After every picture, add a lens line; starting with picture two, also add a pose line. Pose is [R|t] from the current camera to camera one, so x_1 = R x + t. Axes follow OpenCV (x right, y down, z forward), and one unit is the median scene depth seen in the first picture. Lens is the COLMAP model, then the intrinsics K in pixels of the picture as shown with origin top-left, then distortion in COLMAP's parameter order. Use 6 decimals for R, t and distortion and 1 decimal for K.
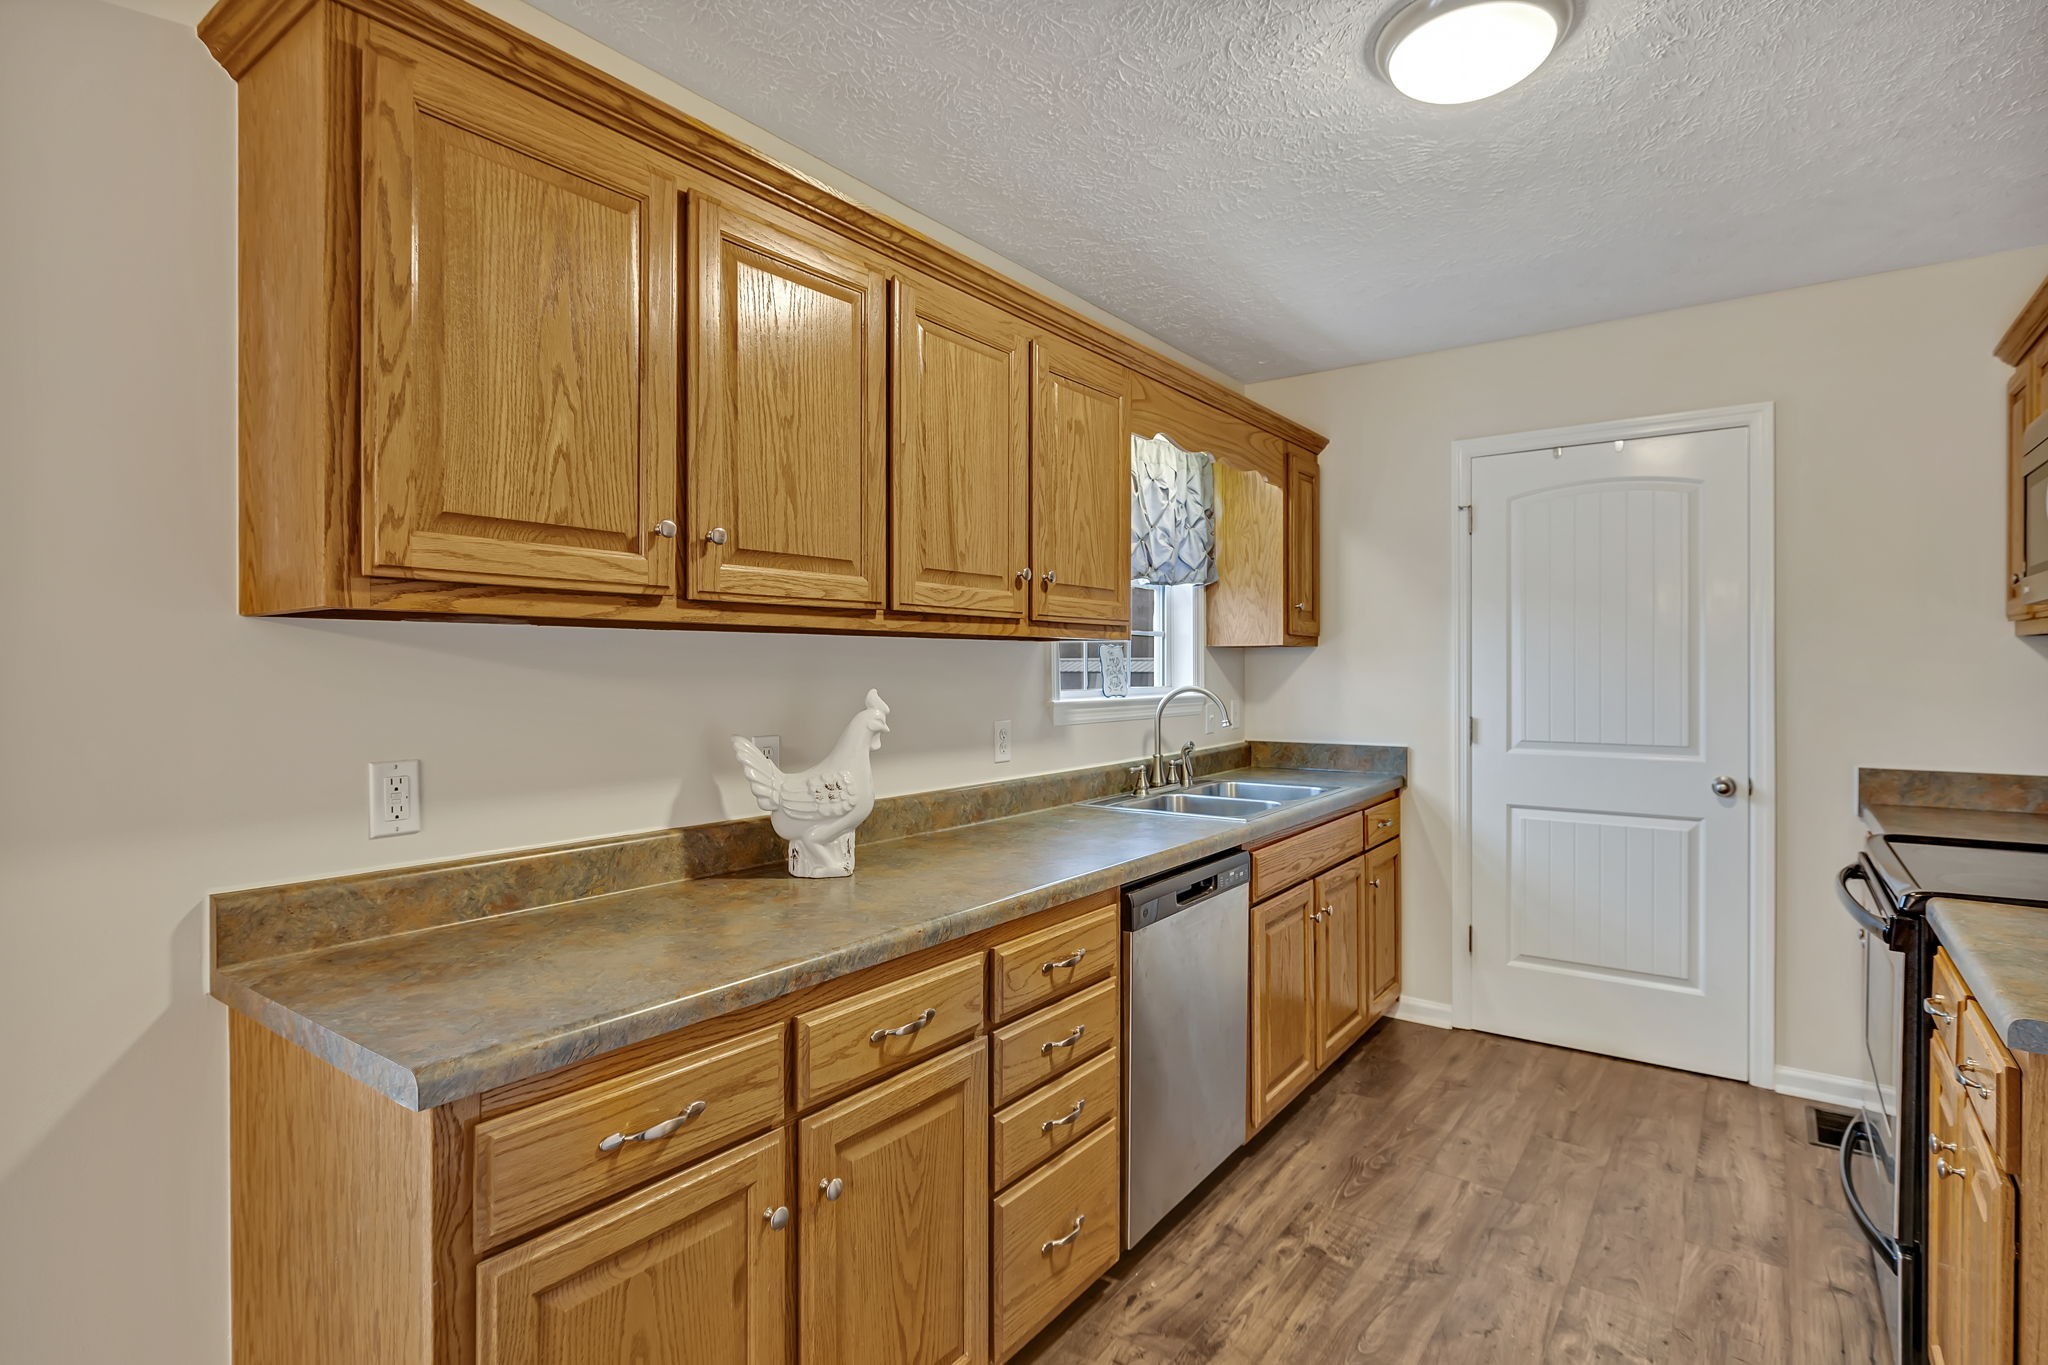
lens RADIAL K [[1017.4, 0, 1026.9], [0, 1017.4, 672.5], [0, 0, 1]] dist [-0.001720, -0.000330]
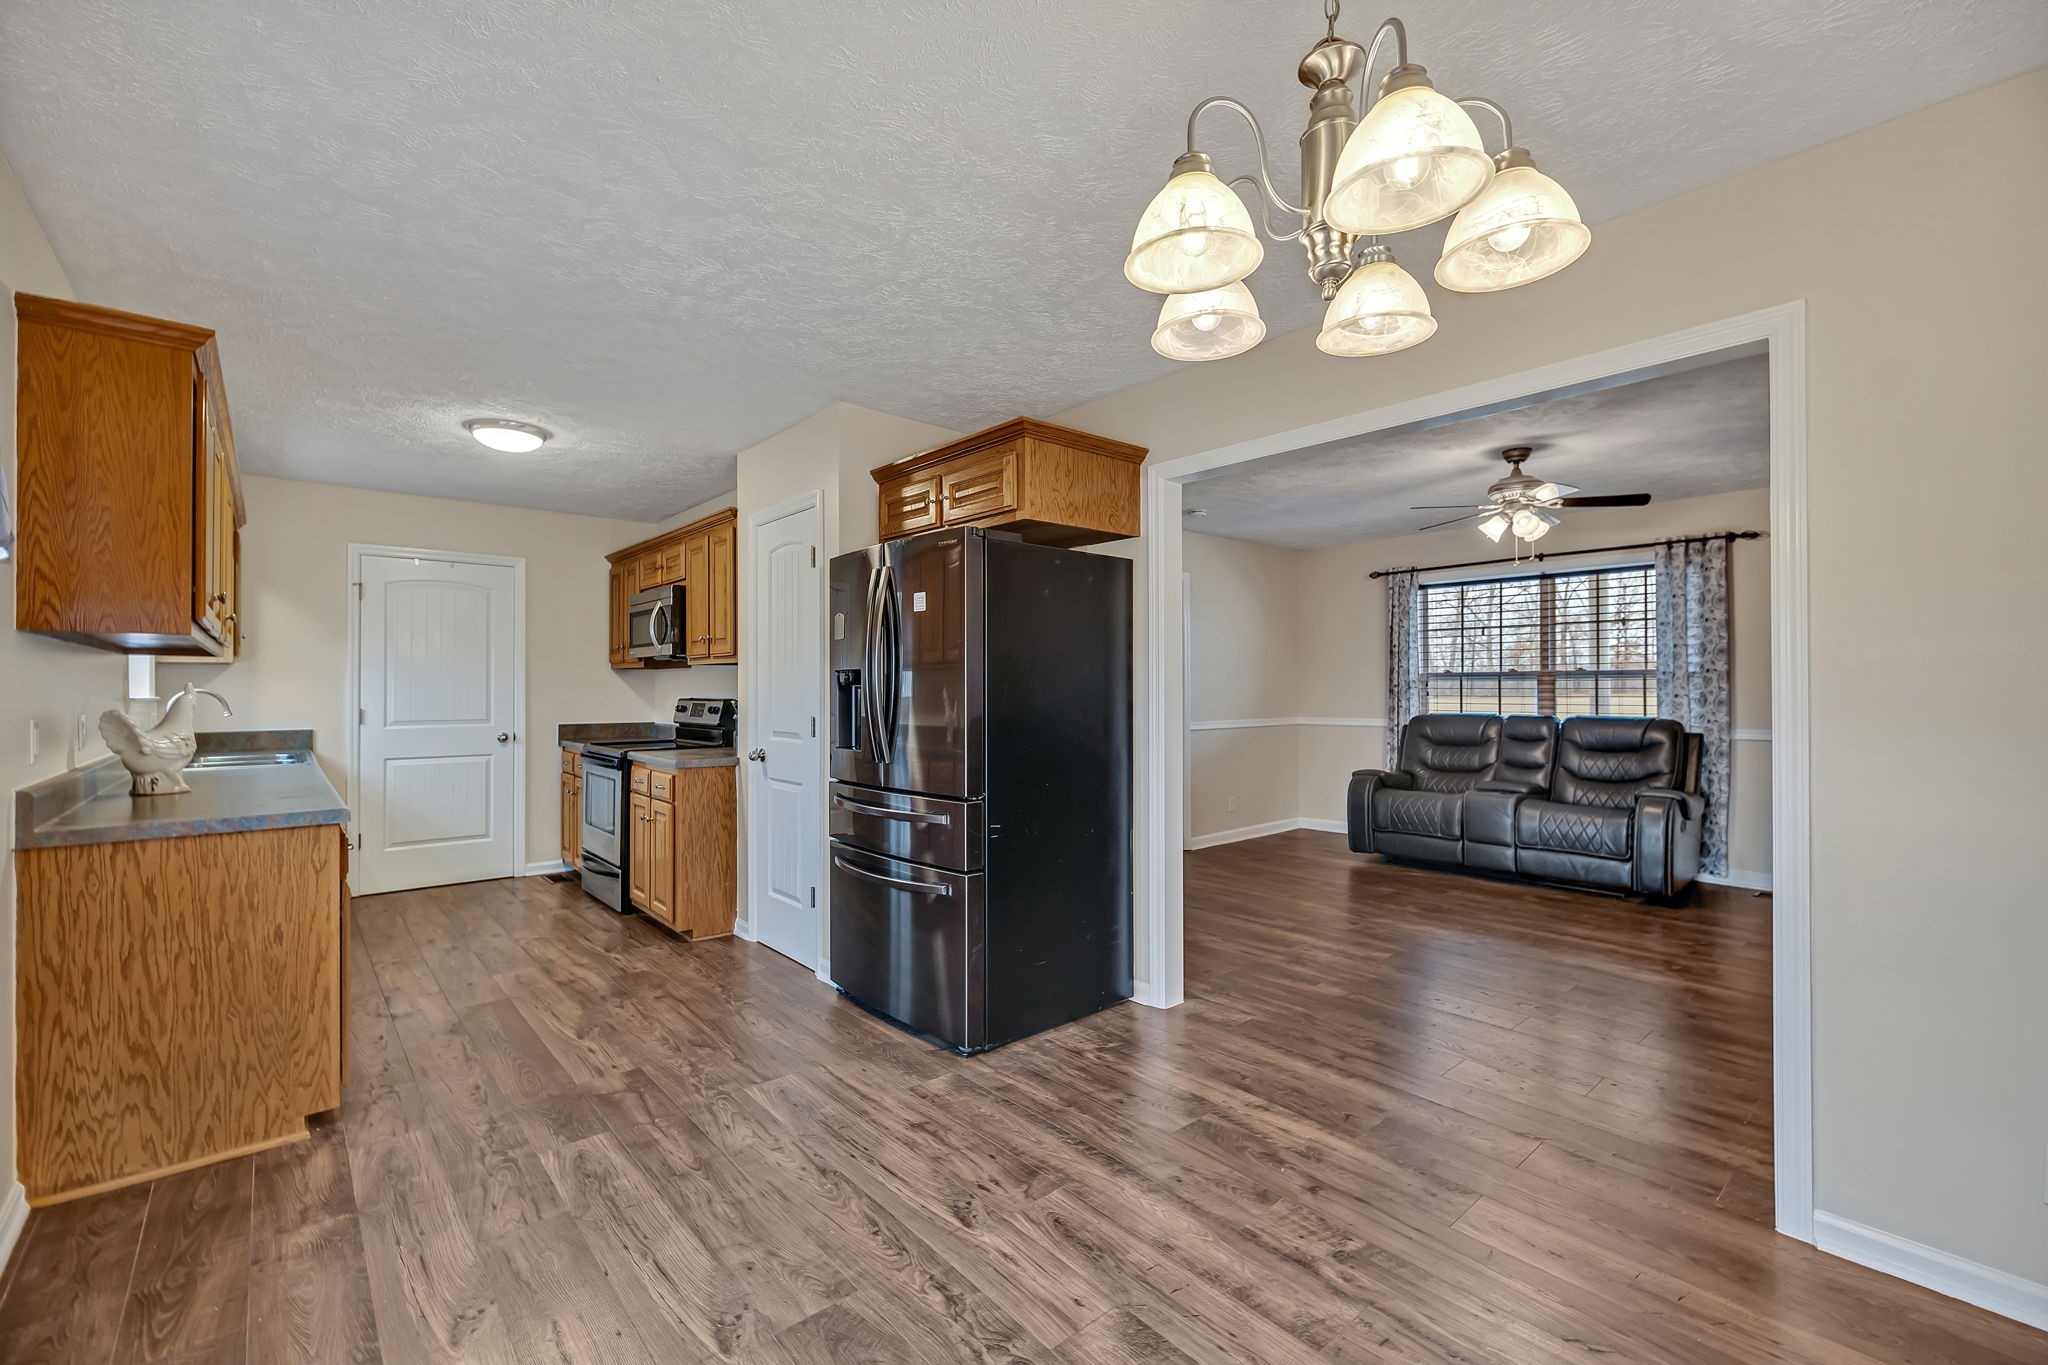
lens RADIAL K [[865.5, 0, 1008.5], [0, 865.5, 681.6], [0, 0, 1]] dist [0.000918, 0.000073]
pose [[0.235255, 0.011461, 0.971866, -0.877009], [0.004649, 0.999906, -0.012917, 0.027930], [-0.971923, 0.007557, 0.235179, -0.468255]]
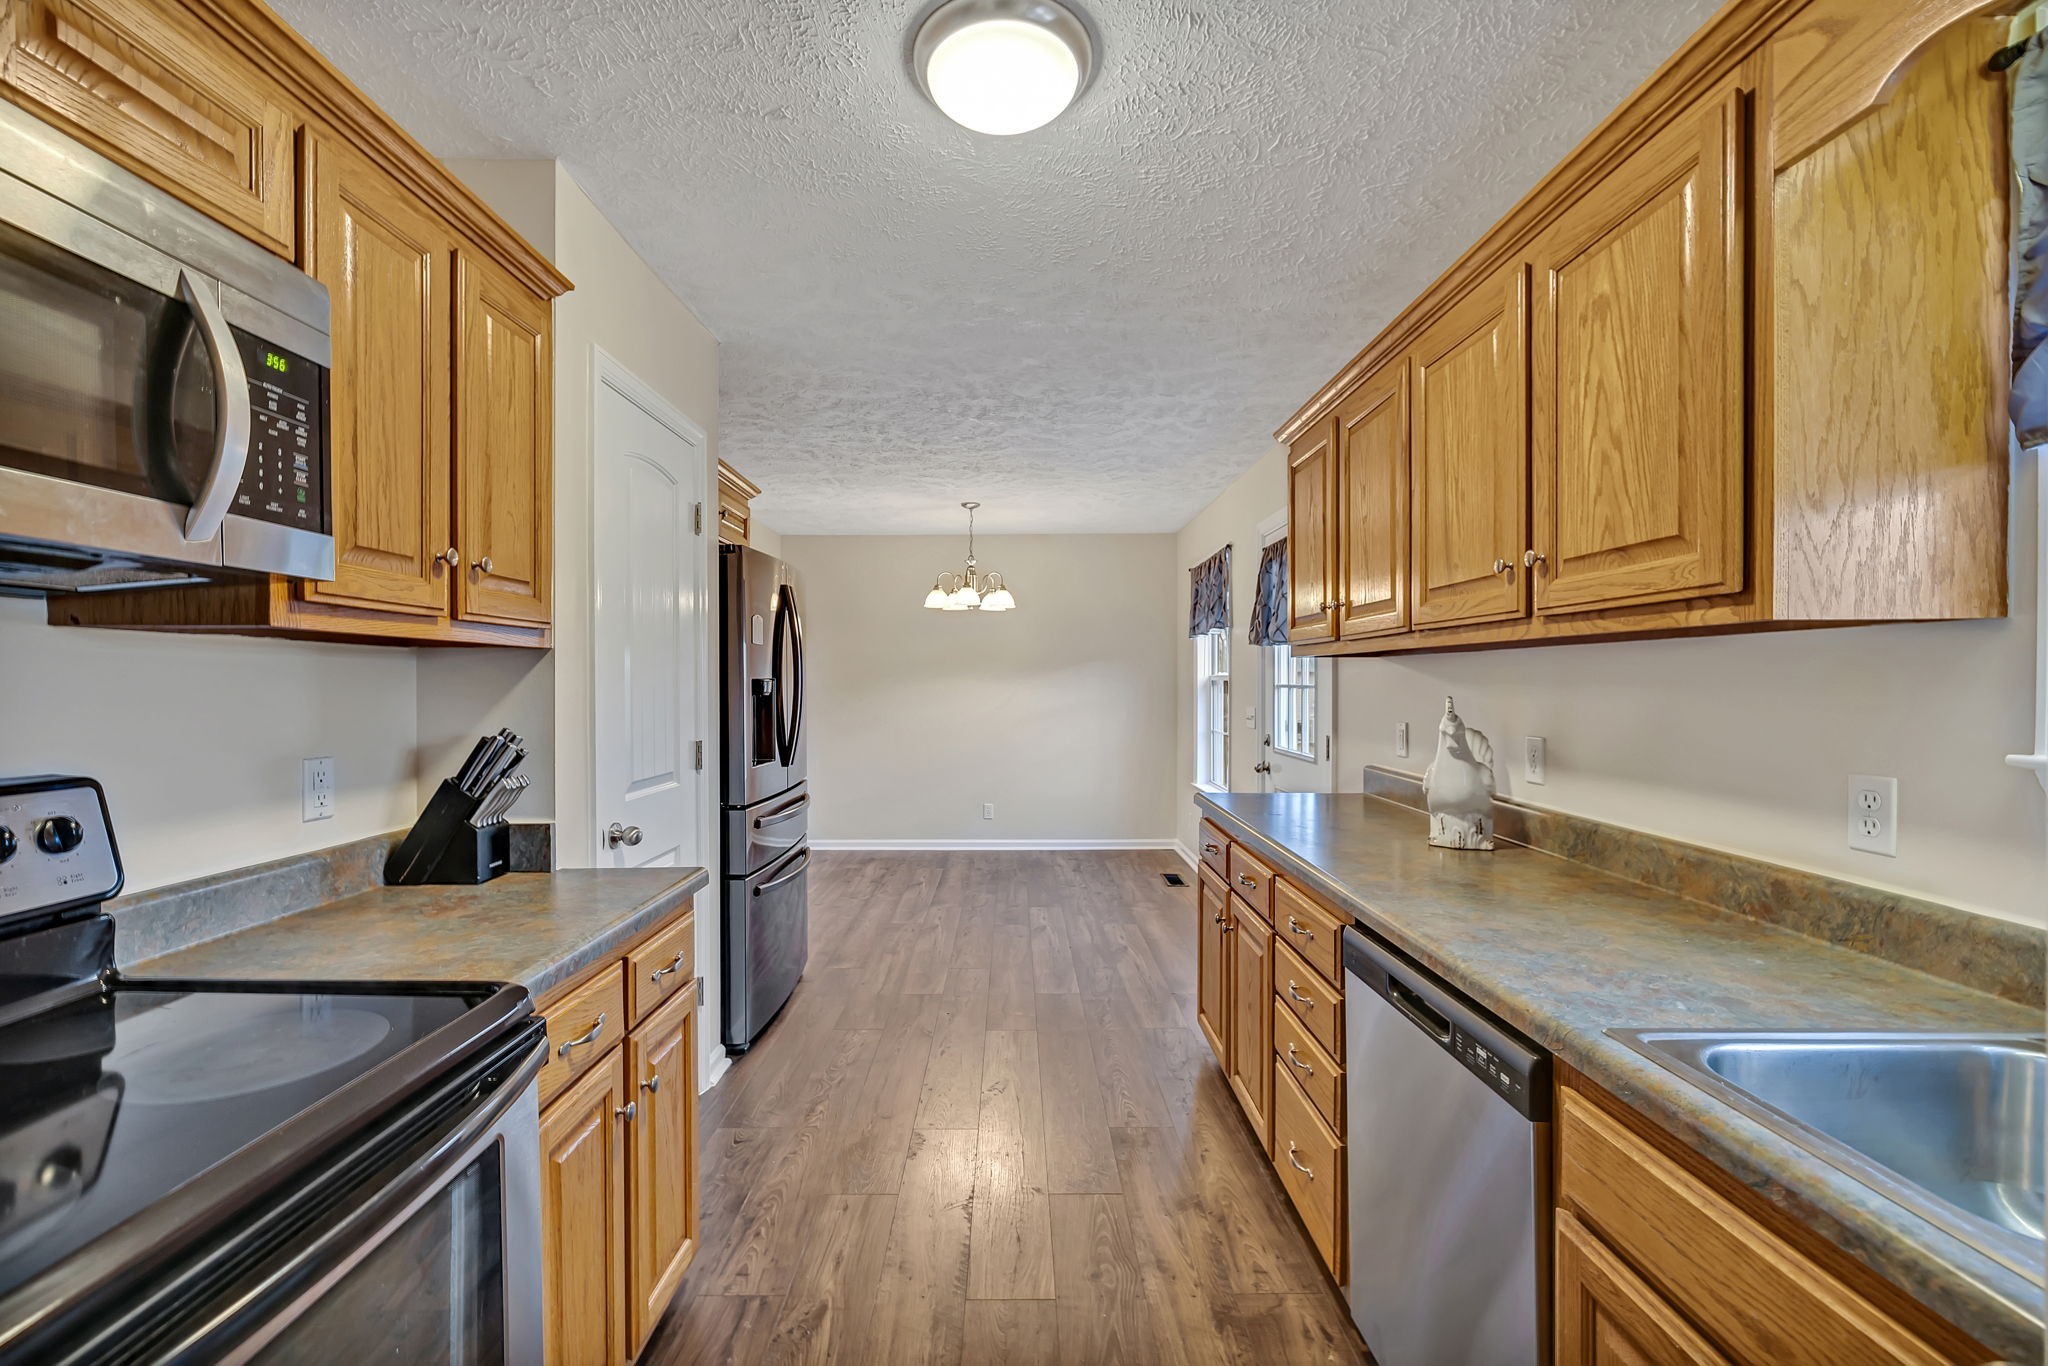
lens RADIAL K [[865.5, 0, 1008.5], [0, 865.5, 682.1], [0, 0, 1]] dist [0.000918, 0.000073]
pose [[-0.811882, 0.004103, -0.583807, 0.591776], [-0.000147, 0.999974, 0.007231, -0.007533], [0.583822, 0.005957, -0.811860, 1.074007]]
